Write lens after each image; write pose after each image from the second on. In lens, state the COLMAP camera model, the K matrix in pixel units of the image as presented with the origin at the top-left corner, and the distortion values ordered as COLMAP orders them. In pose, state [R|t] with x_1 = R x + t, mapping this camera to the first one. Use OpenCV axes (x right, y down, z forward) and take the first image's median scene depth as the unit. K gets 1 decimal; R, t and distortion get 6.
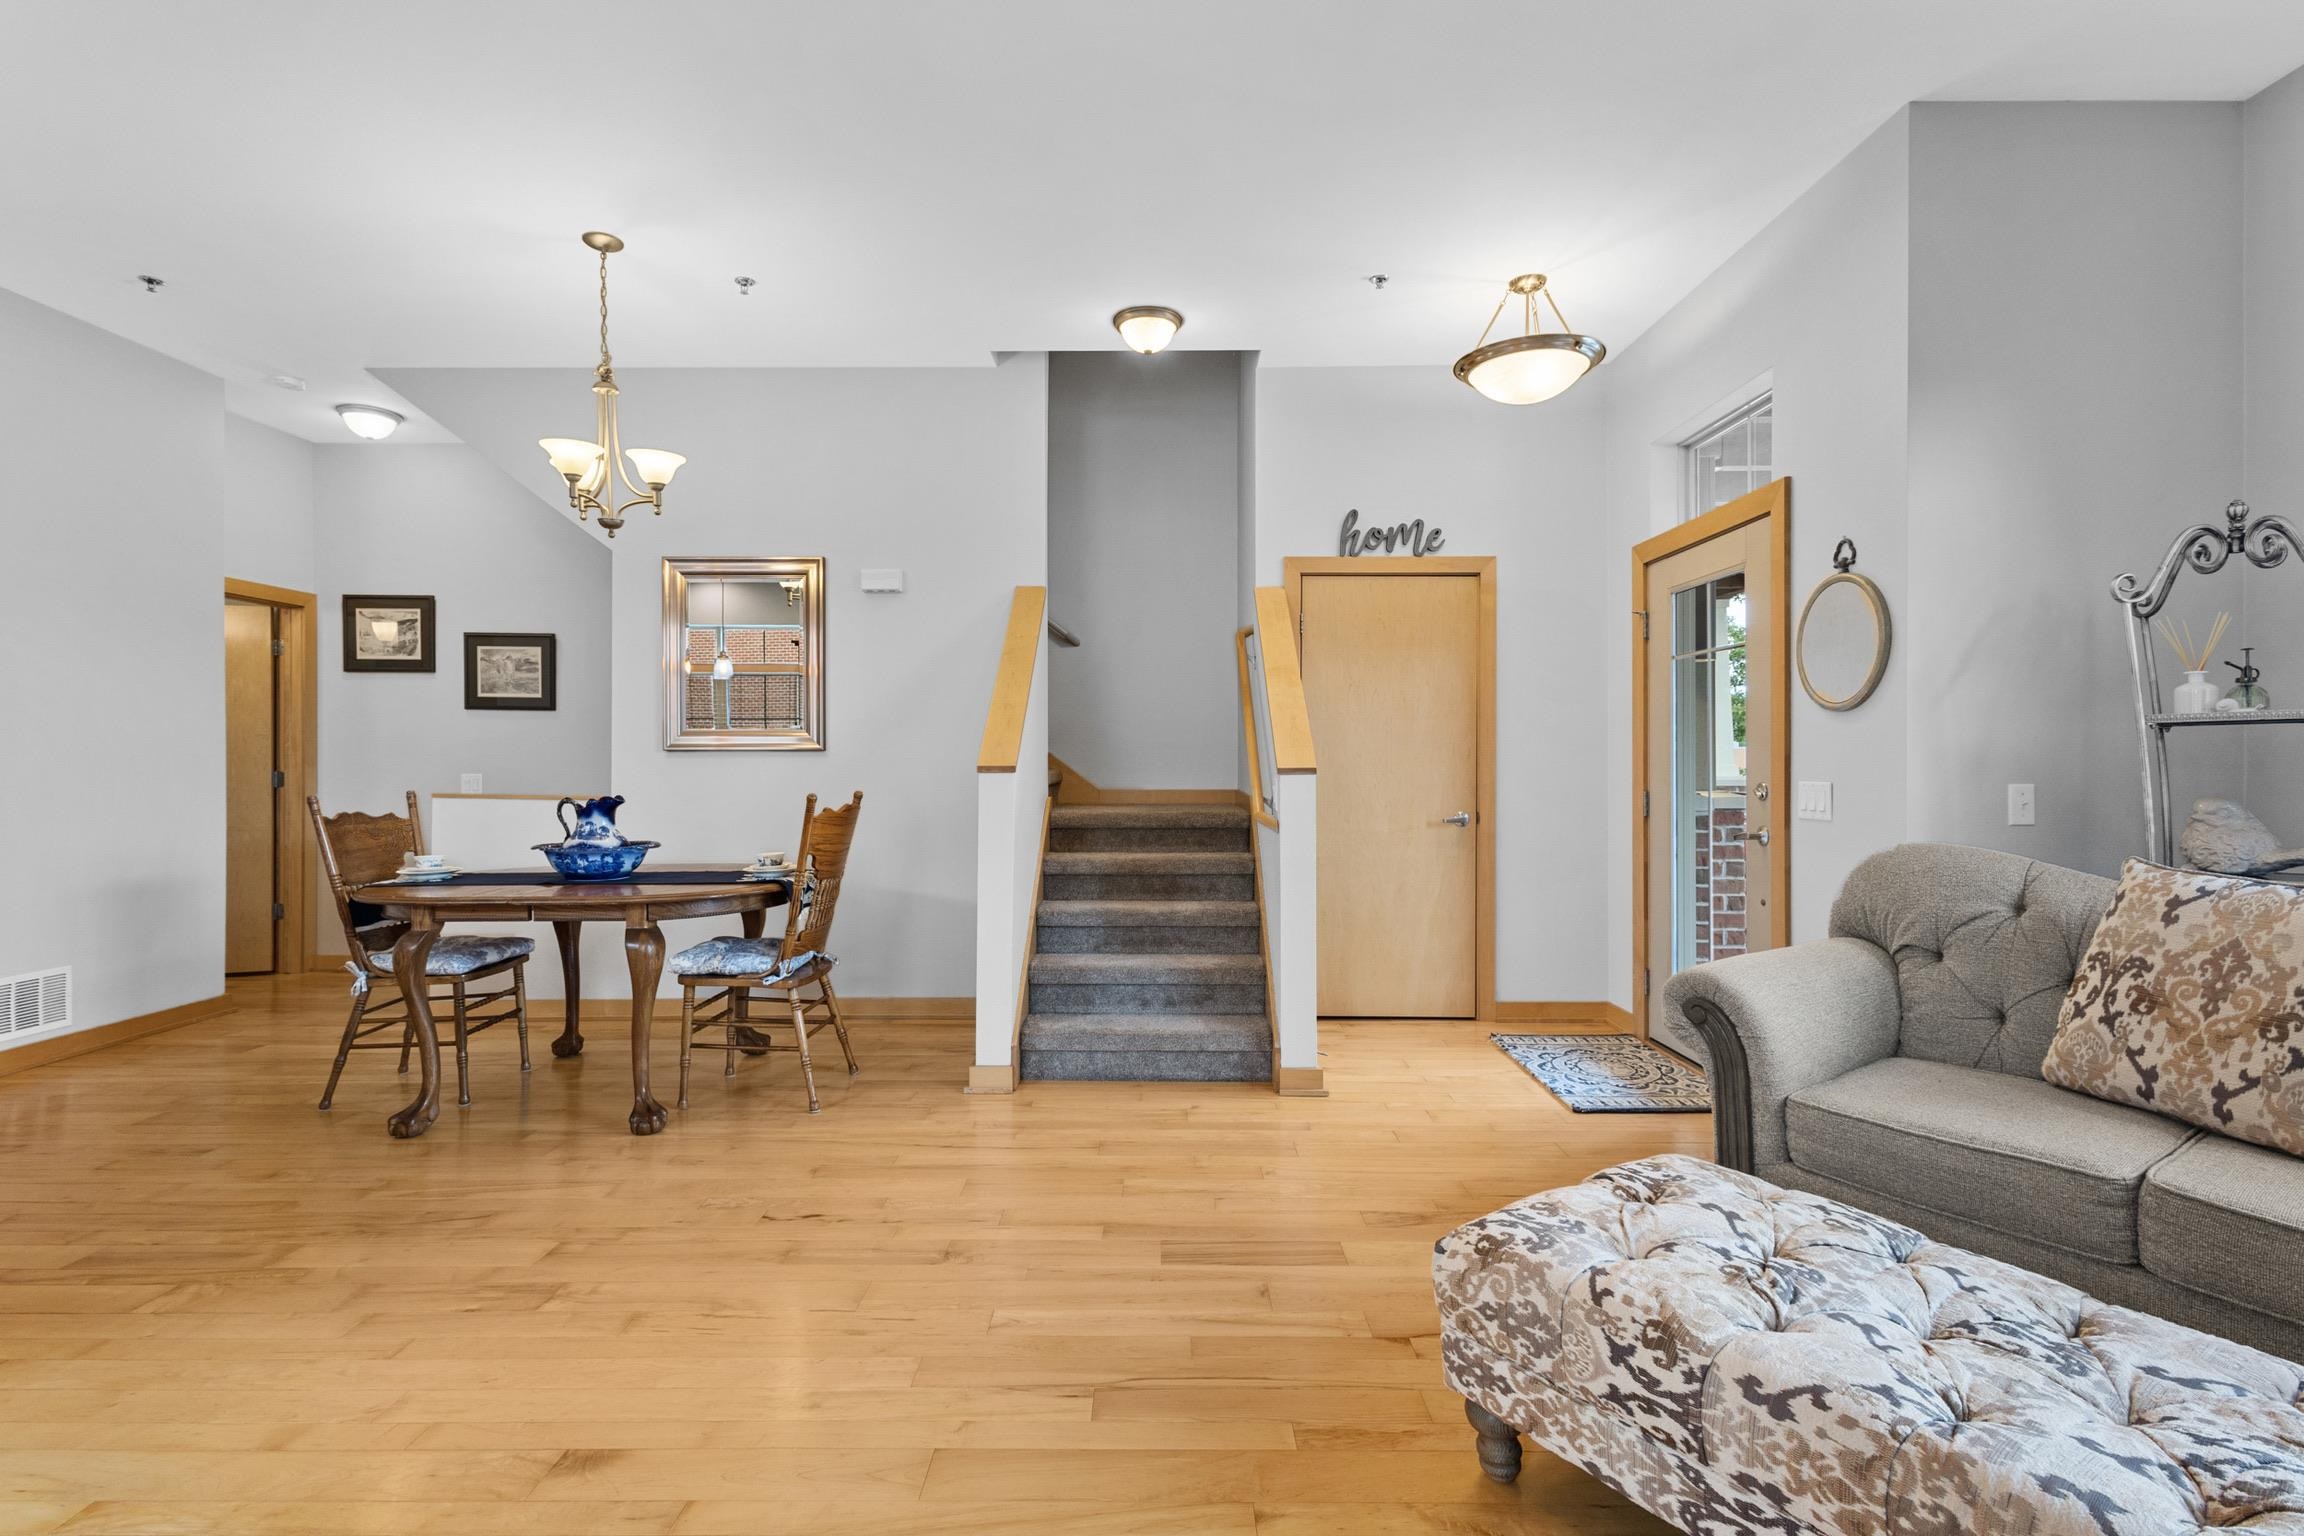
lens RADIAL K [[1050.9, 0, 1150.5], [0, 1050.9, 762.5], [0, 0, 1]] dist [0.004025, -0.000449]
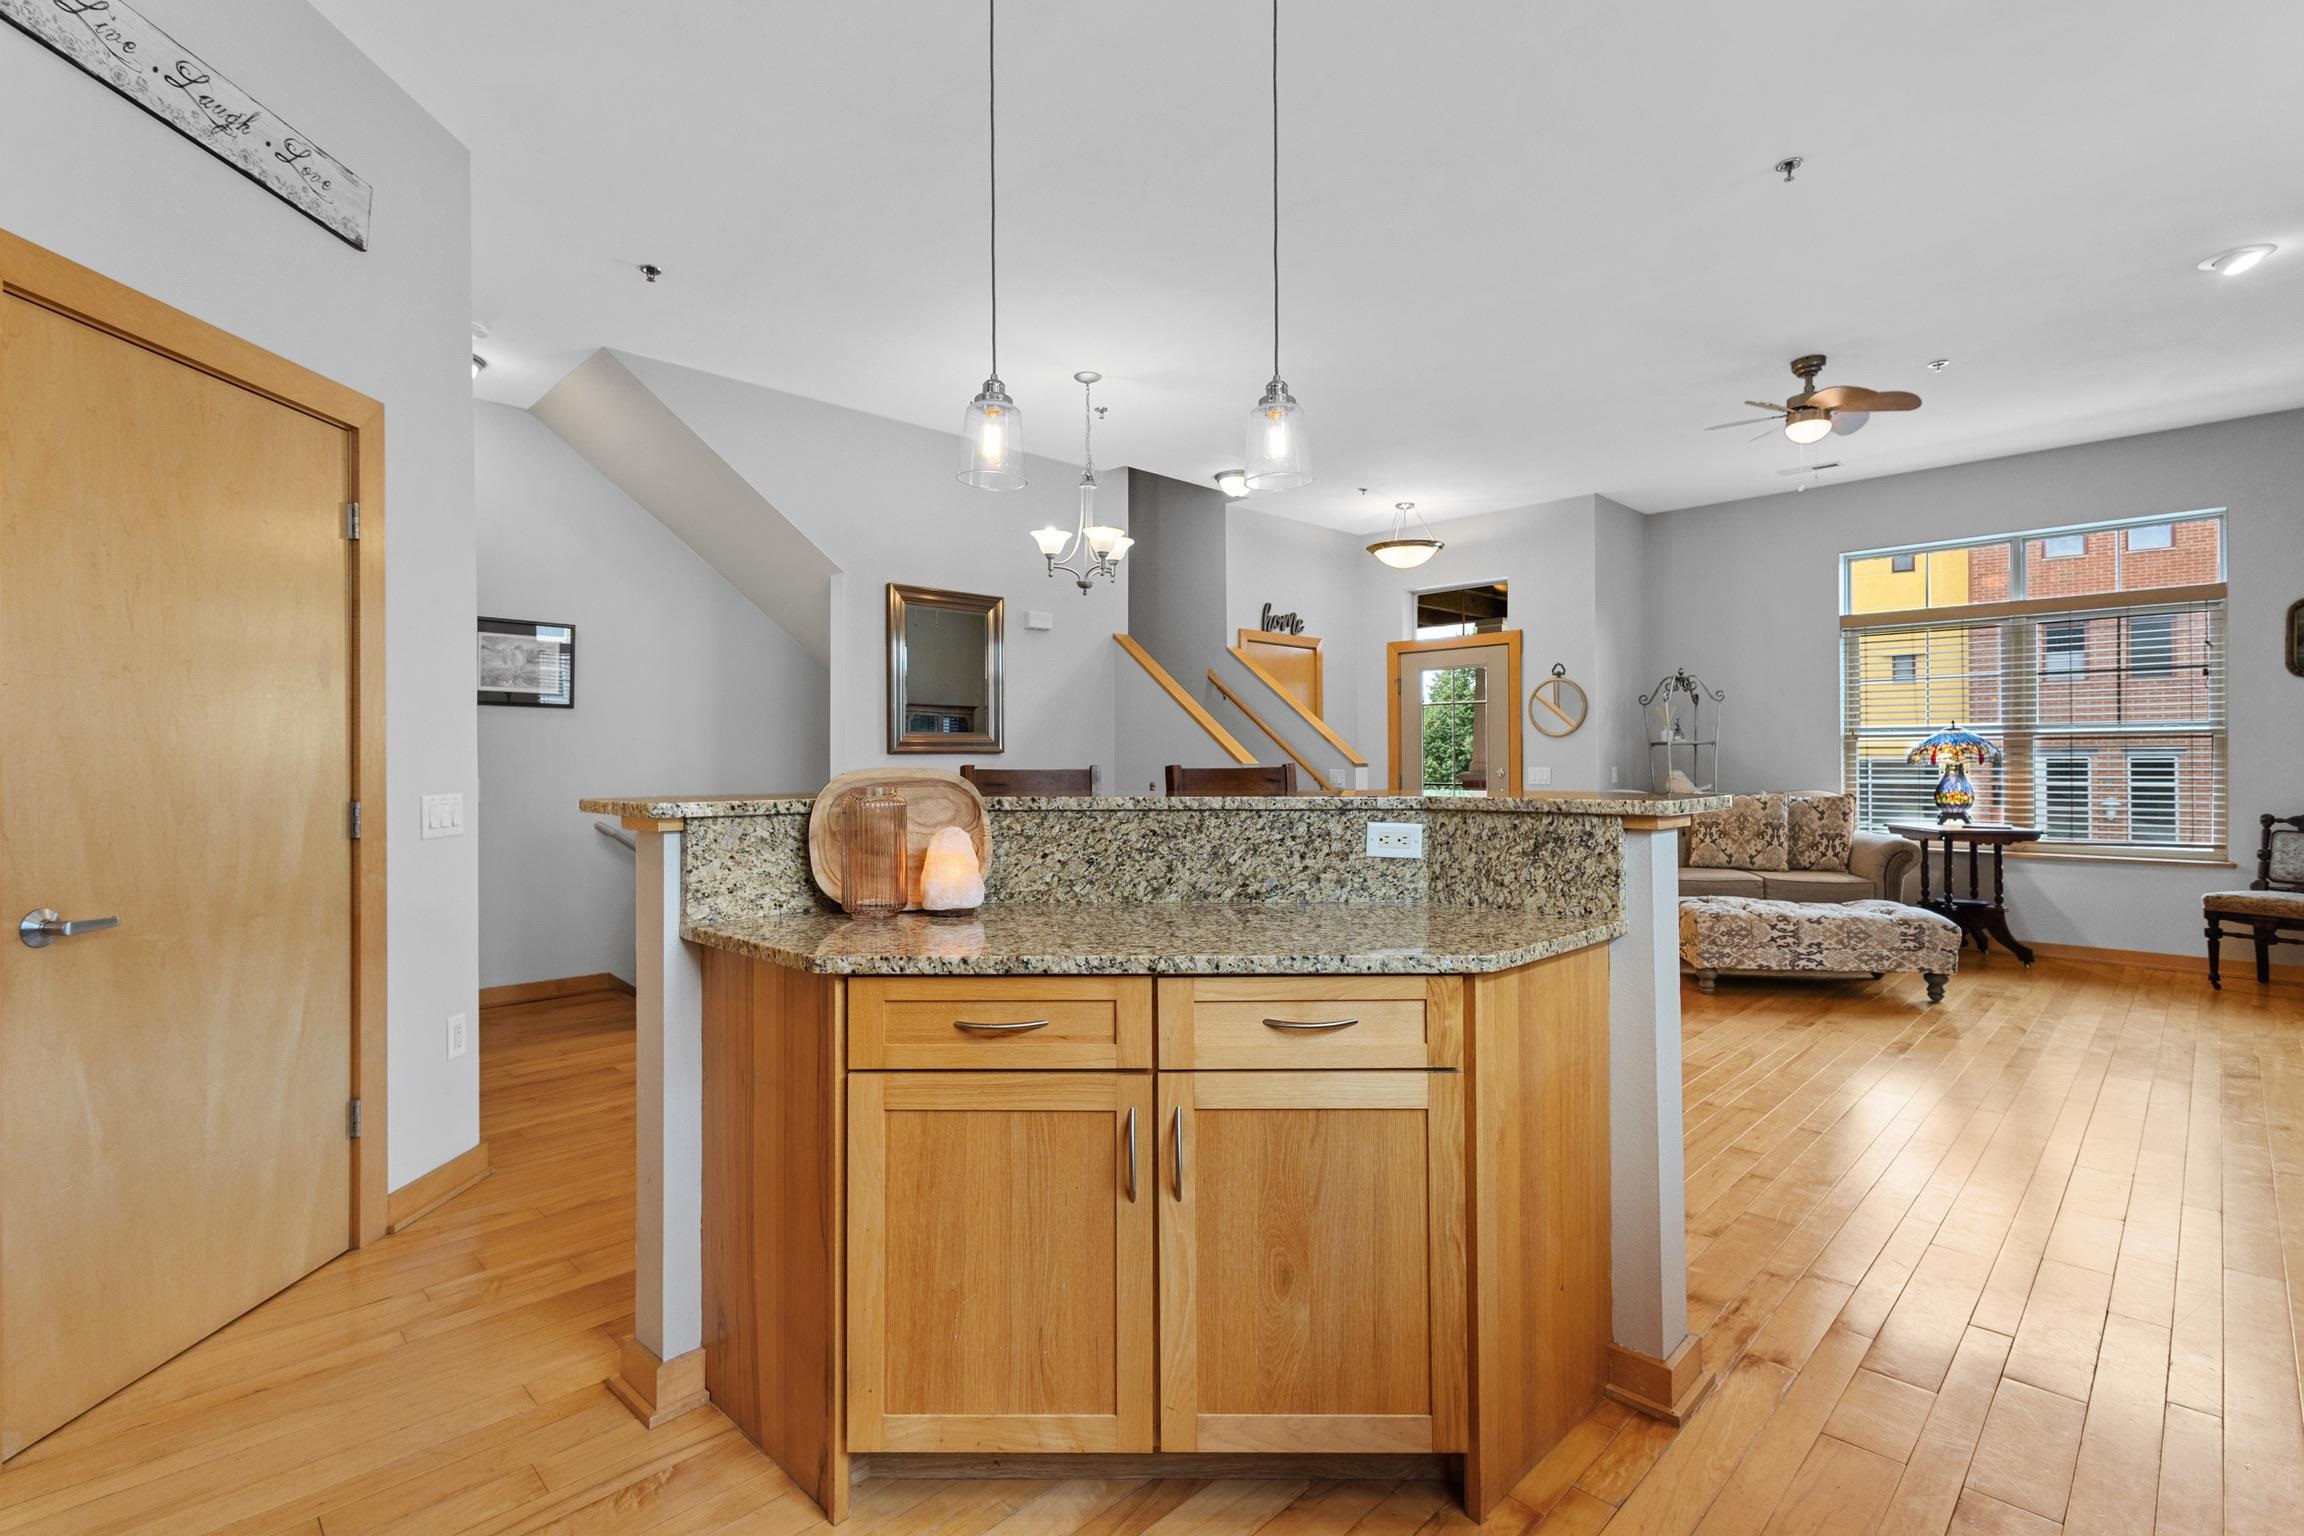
lens RADIAL K [[1047.8, 0, 1146.0], [0, 1047.8, 752.6], [0, 0, 1]] dist [0.003351, -0.001070]
pose [[0.709336, 0.000254, 0.704870, -1.539376], [0.005839, 0.999964, -0.006236, -0.004191], [-0.704846, 0.008539, 0.709309, -0.004790]]
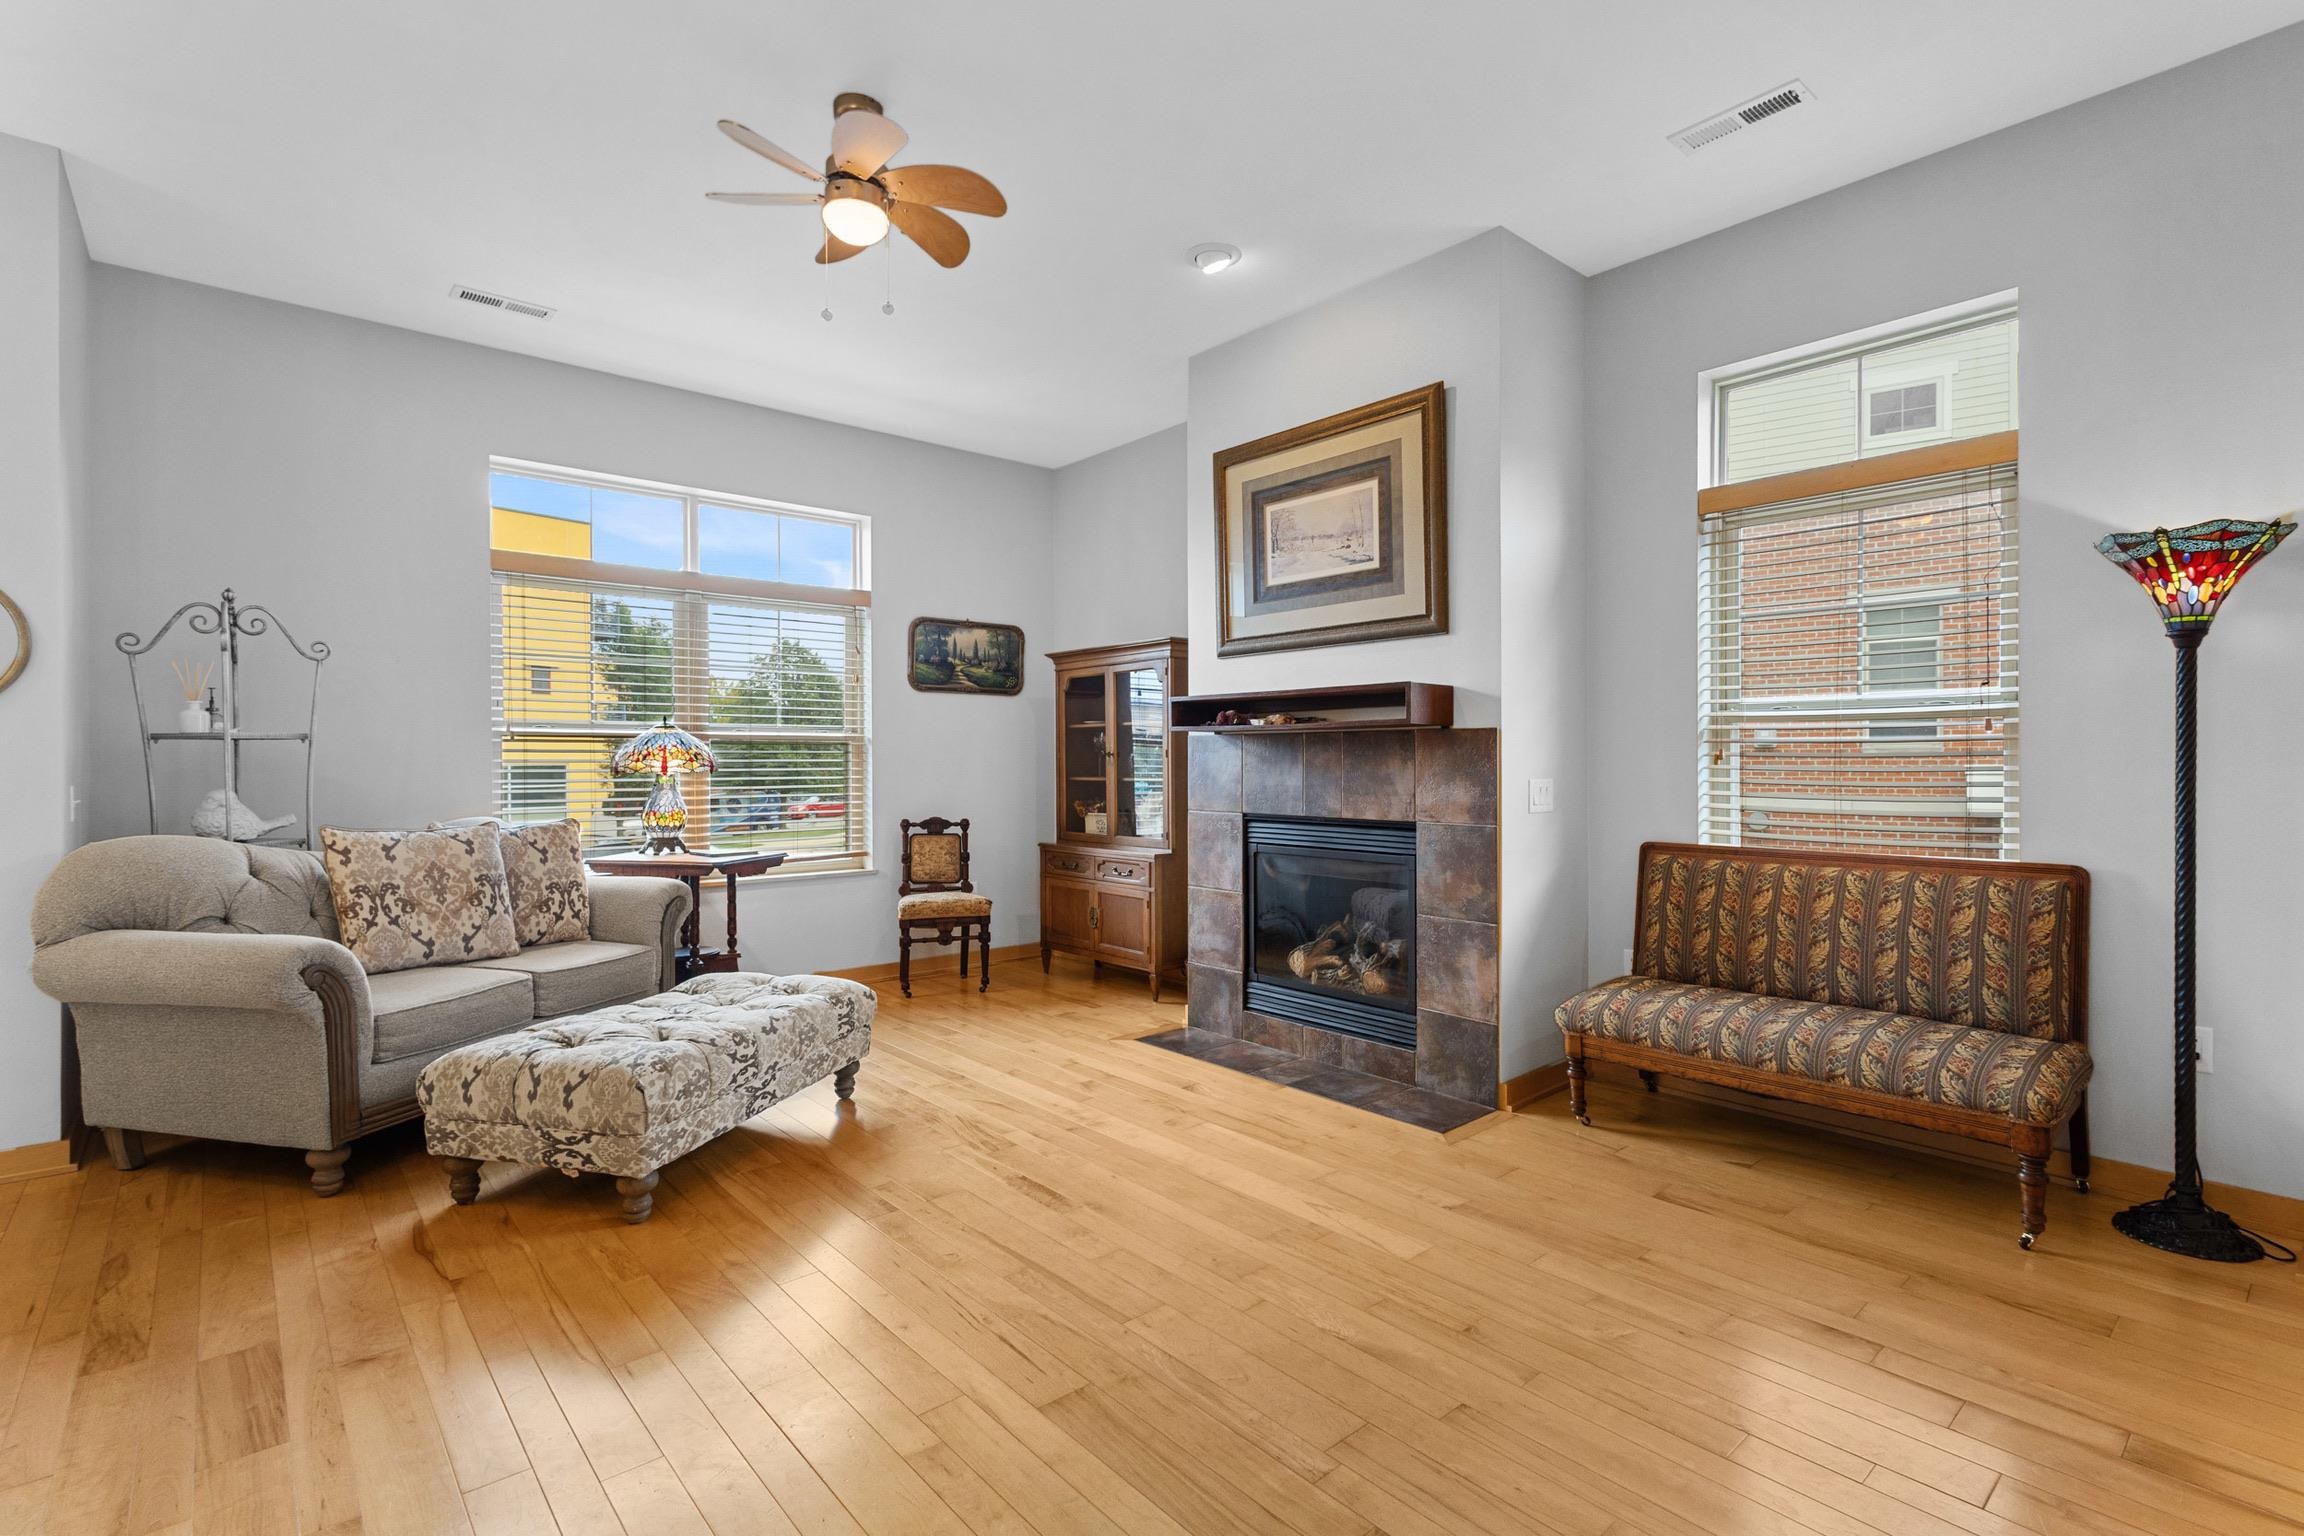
lens RADIAL K [[1065.4, 0, 1149.6], [0, 1065.4, 764.8], [0, 0, 1]] dist [0.004496, 0.000625]
pose [[-0.661261, -0.001391, 0.750154, -0.713551], [0.002825, 0.999987, 0.004344, -0.003407], [-0.750150, 0.004992, -0.661249, 0.771547]]
